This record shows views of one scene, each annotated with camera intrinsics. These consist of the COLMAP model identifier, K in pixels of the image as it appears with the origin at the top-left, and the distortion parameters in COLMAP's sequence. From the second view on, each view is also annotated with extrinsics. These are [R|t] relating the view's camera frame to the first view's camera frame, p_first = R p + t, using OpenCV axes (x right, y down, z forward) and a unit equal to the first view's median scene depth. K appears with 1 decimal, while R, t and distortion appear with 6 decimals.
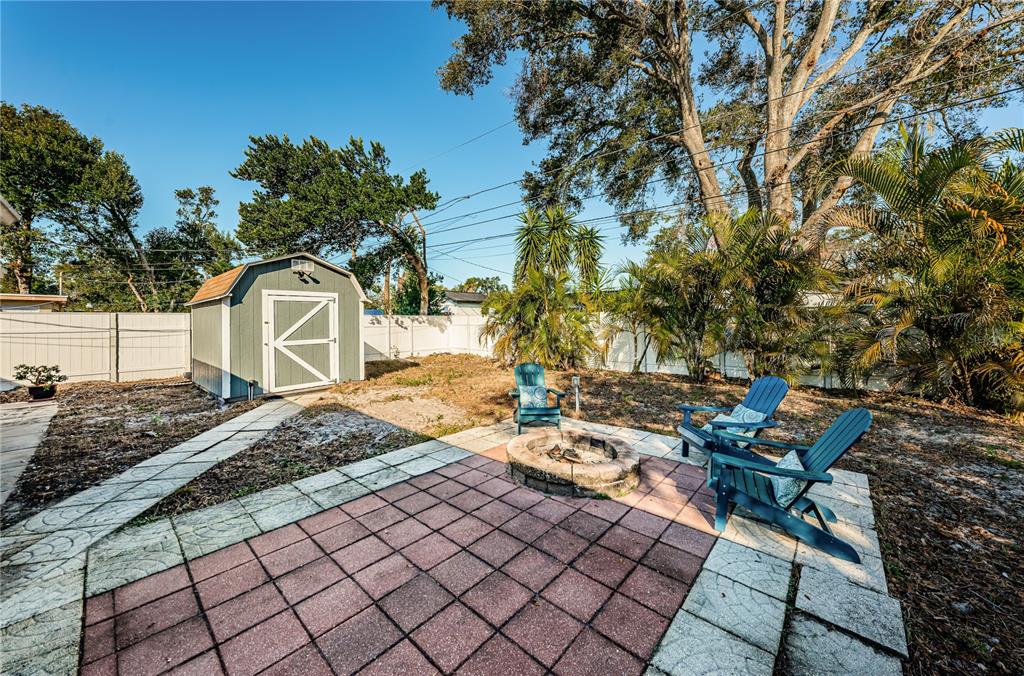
lens RADIAL K [[361.8, 0, 521.8], [0, 361.8, 319.7], [0, 0, 1]] dist [0.000454, -0.000027]
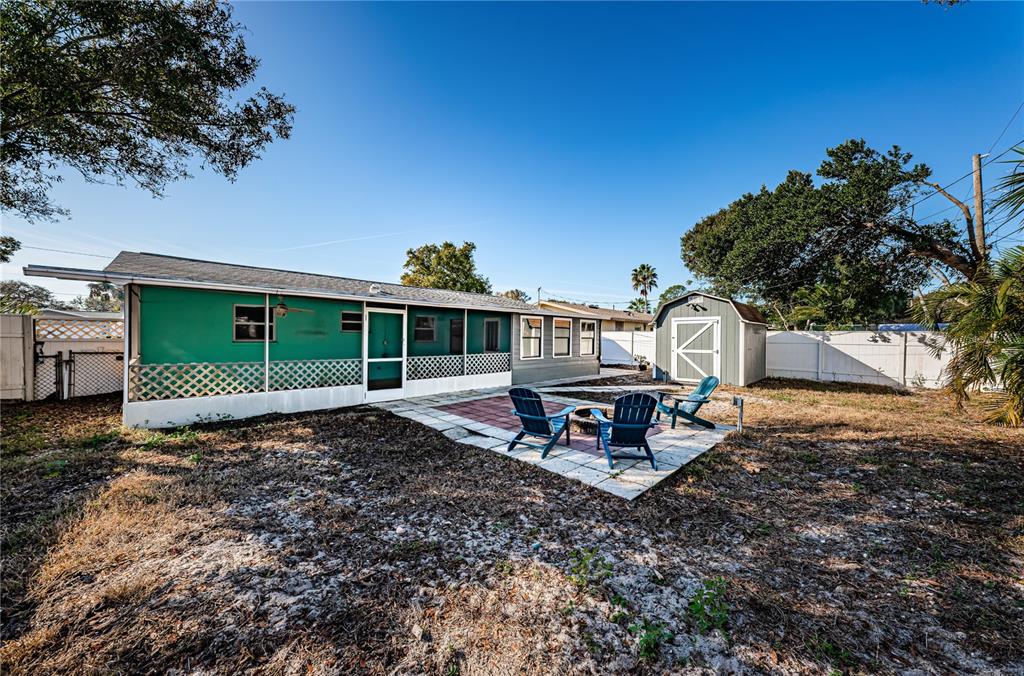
lens RADIAL K [[355.4, 0, 511.6], [0, 355.4, 340.0], [0, 0, 1]] dist [0.007008, -0.000068]
pose [[-0.070502, 0.017937, -0.997350, 0.936987], [-0.005204, 0.999818, 0.018350, -0.007140], [0.997498, 0.006484, -0.070396, 0.362640]]
